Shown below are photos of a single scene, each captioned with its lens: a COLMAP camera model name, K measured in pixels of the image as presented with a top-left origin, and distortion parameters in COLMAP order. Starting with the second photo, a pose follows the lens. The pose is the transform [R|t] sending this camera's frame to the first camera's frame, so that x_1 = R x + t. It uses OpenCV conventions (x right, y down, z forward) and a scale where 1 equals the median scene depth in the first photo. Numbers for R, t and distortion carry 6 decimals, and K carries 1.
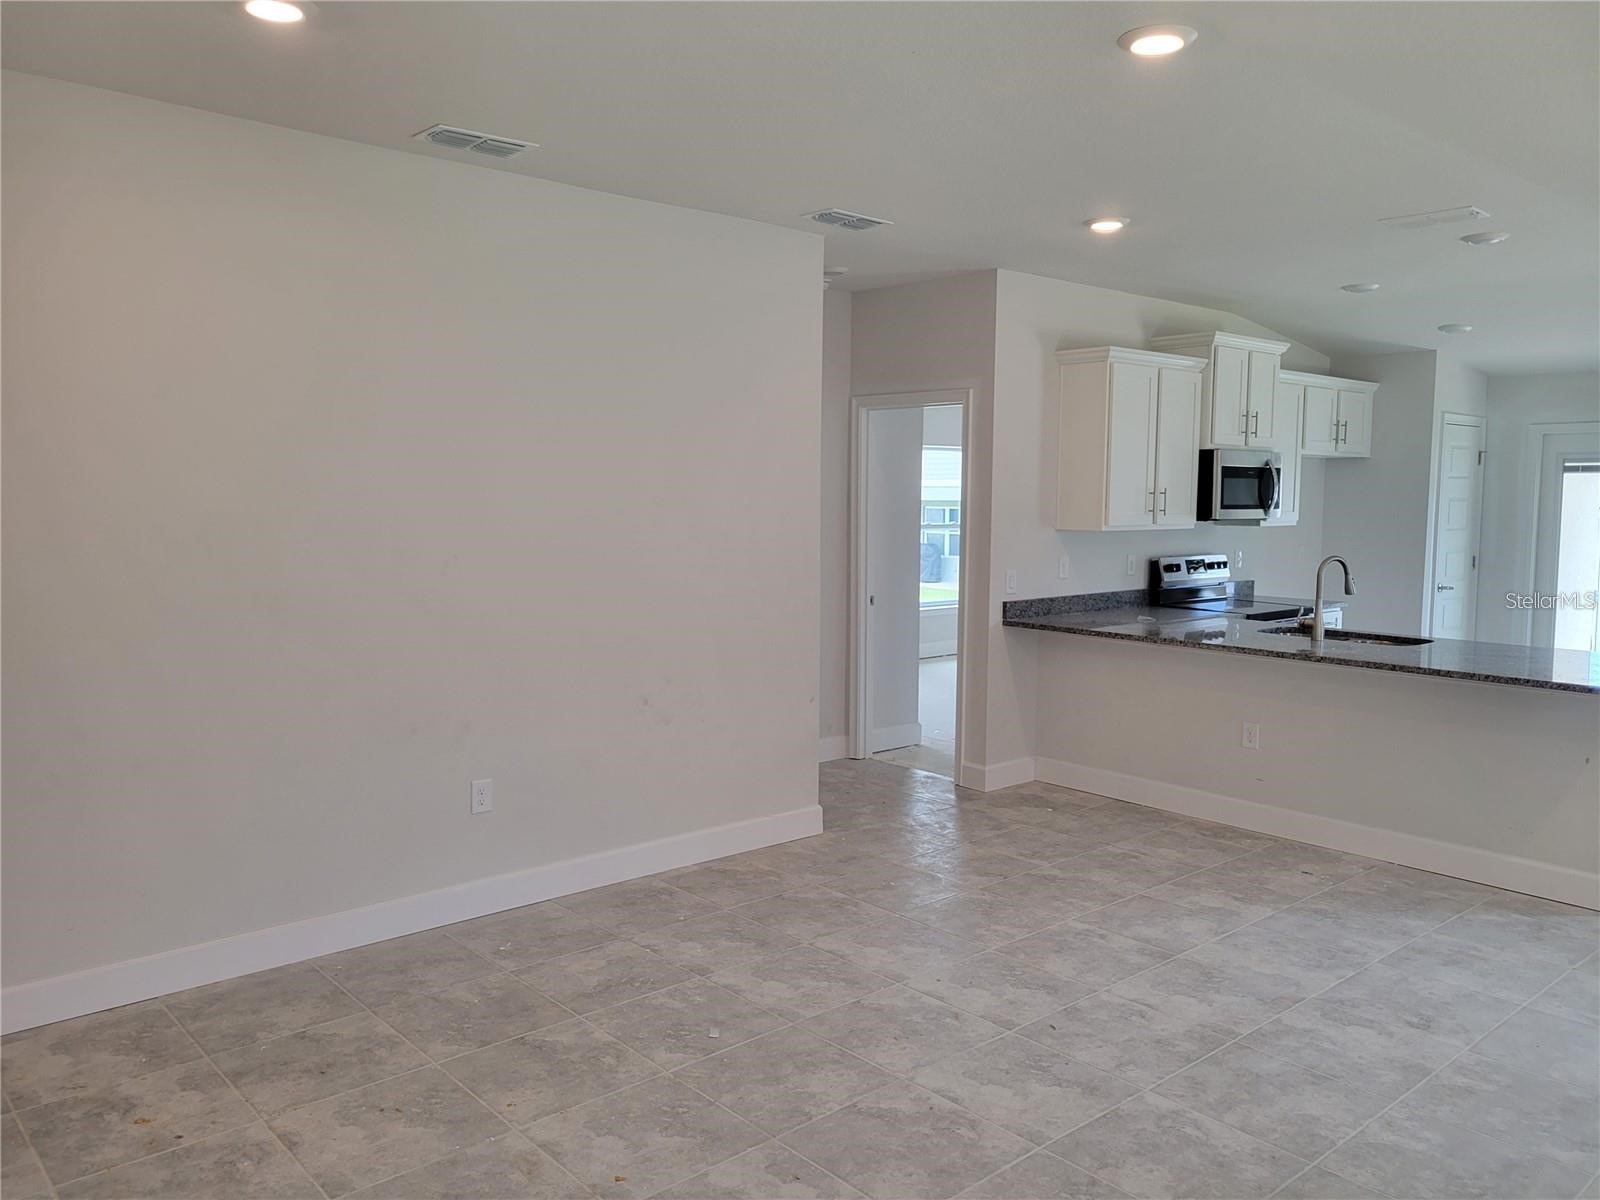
lens RADIAL K [[1212.0, 0, 803.3], [0, 1212.0, 589.8], [0, 0, 1]] dist [0.051875, -0.046846]
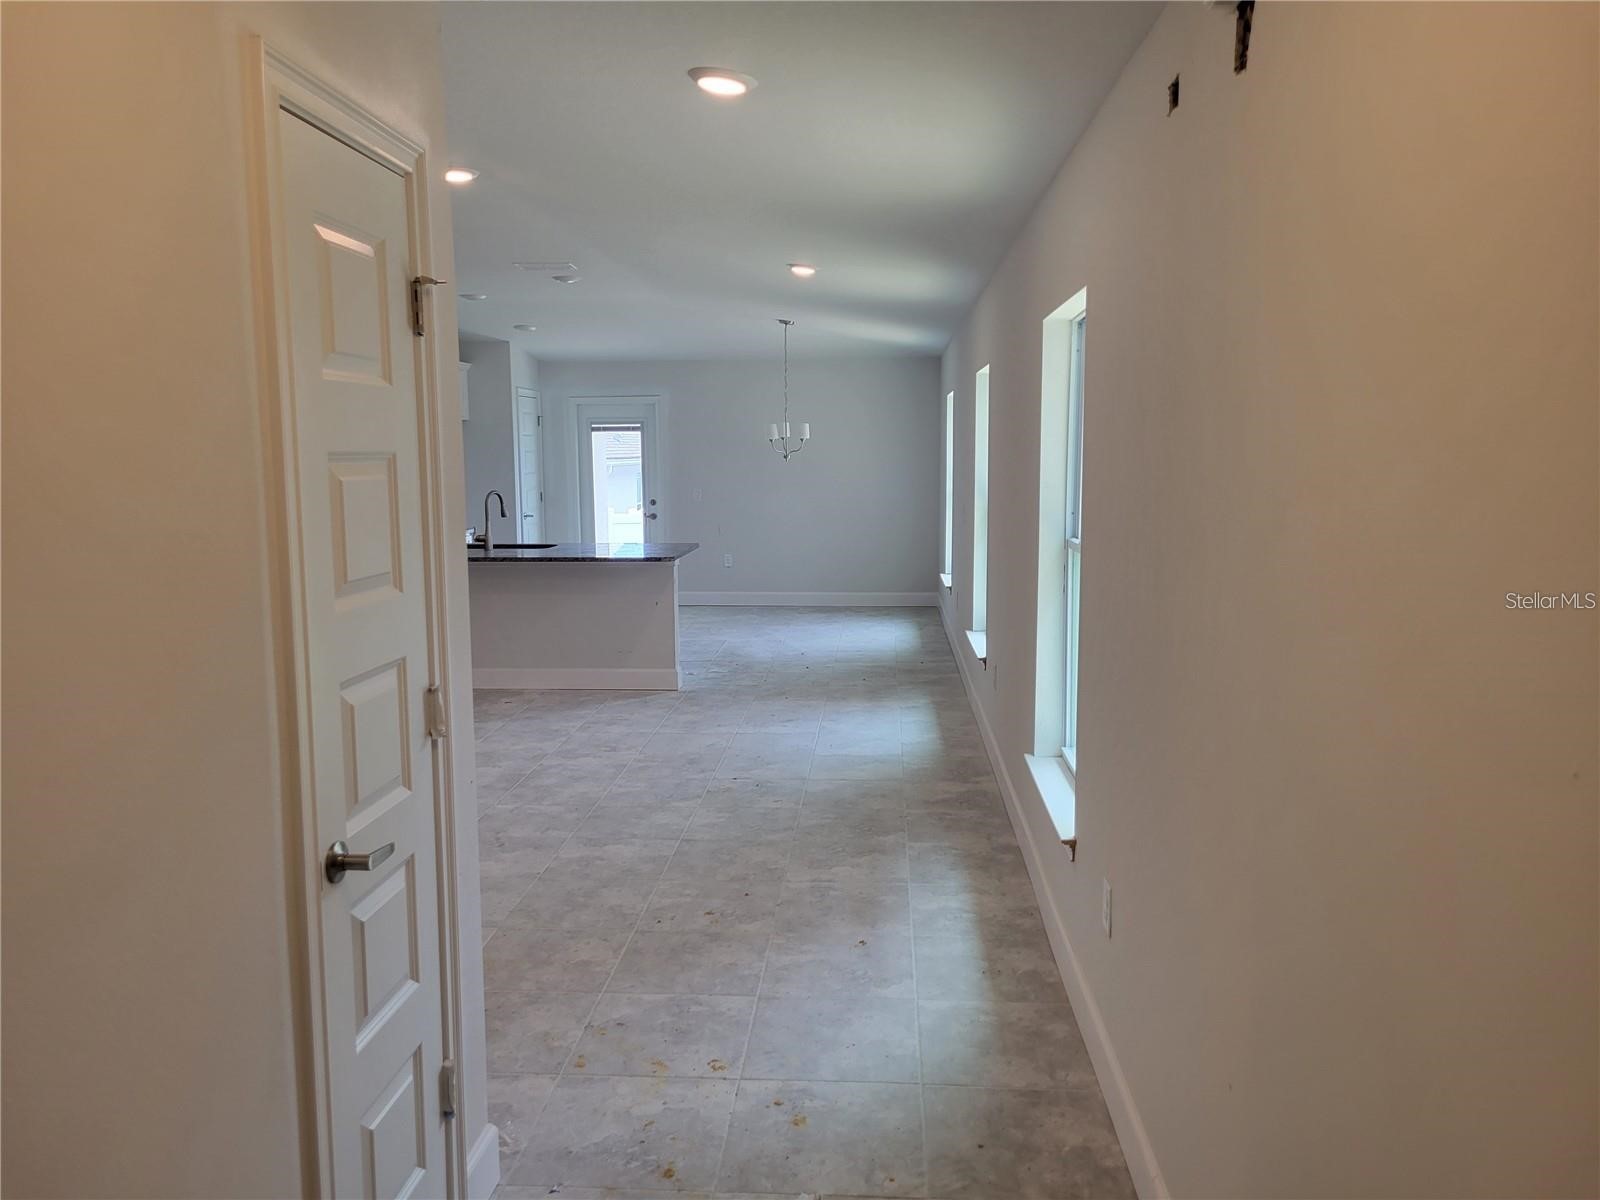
lens RADIAL K [[1203.9, 0, 804.5], [0, 1203.9, 592.8], [0, 0, 1]] dist [0.047257, -0.036704]
pose [[0.709062, -0.097171, 0.698419, -0.354642], [0.070277, 0.995267, 0.067123, 0.025849], [-0.701635, 0.001488, 0.712535, -0.308335]]
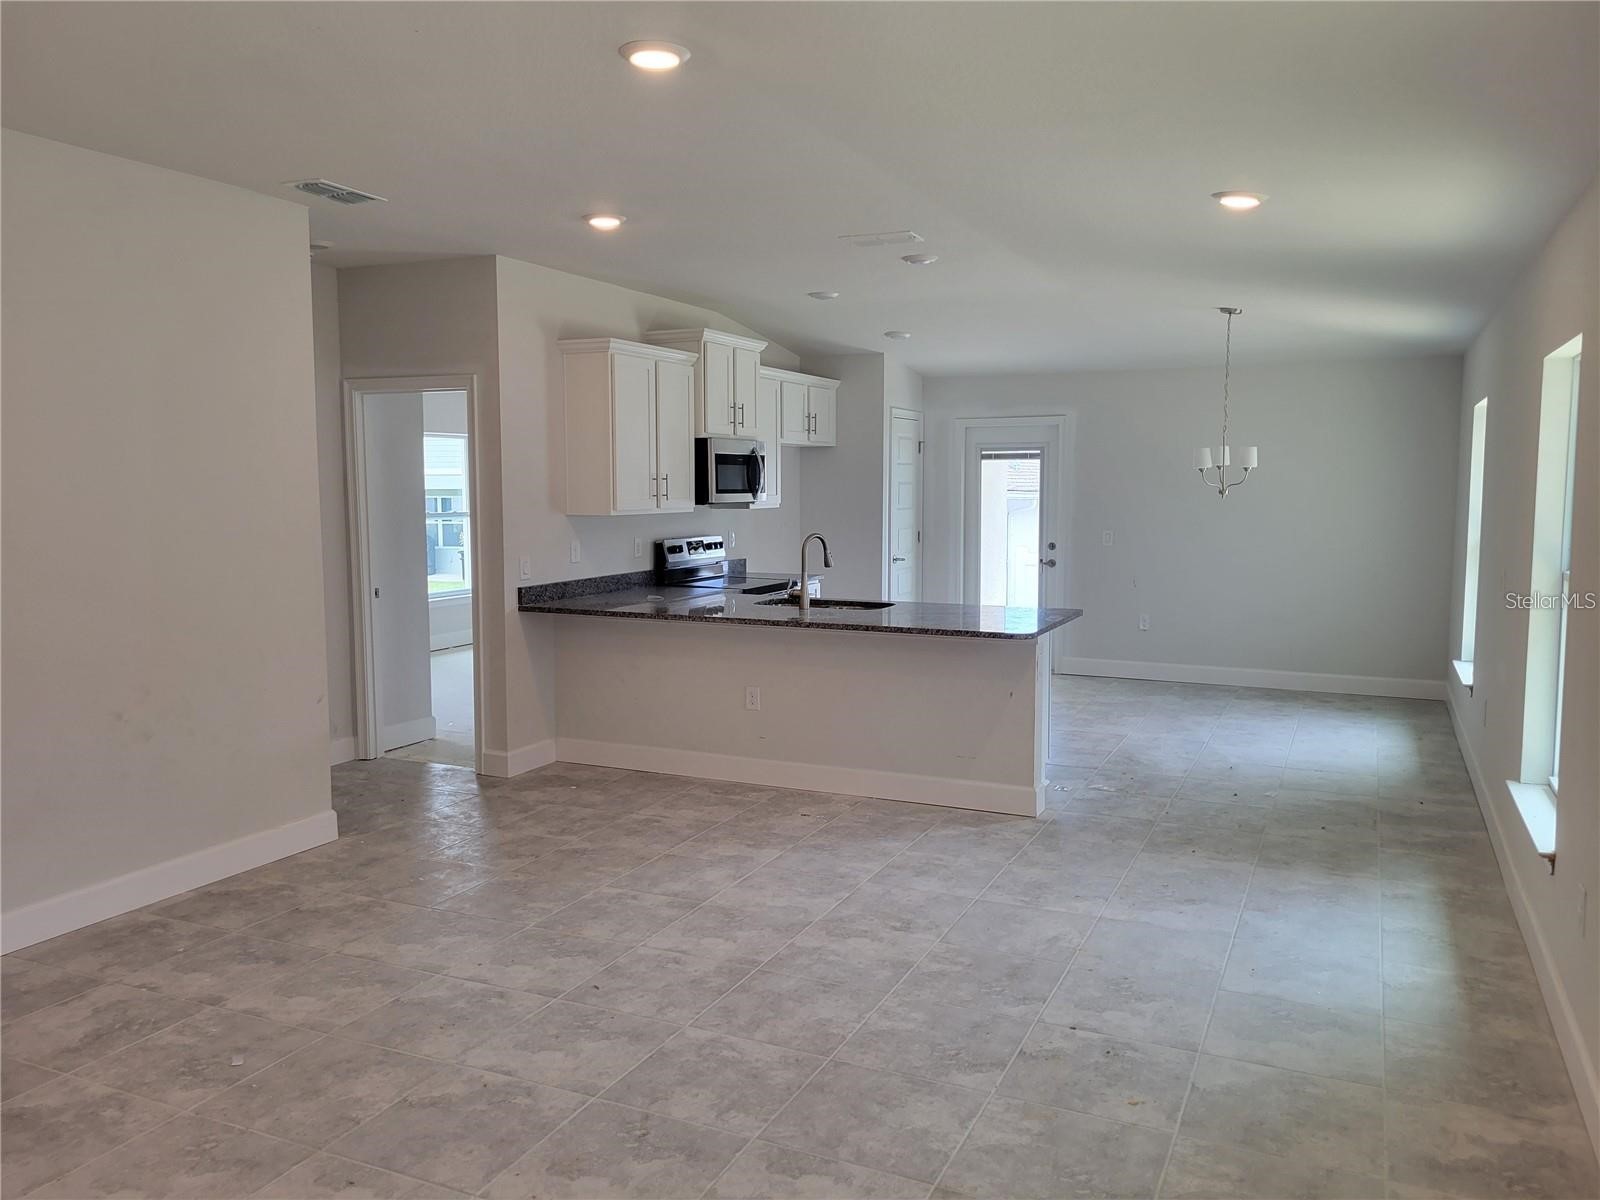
lens RADIAL K [[1203.9, 0, 804.5], [0, 1203.9, 592.8], [0, 0, 1]] dist [0.047257, -0.036704]
pose [[0.916235, -0.046794, 0.397900, -0.022006], [0.041729, 0.998900, 0.021384, 0.003469], [-0.398463, -0.002989, 0.917180, -0.018323]]
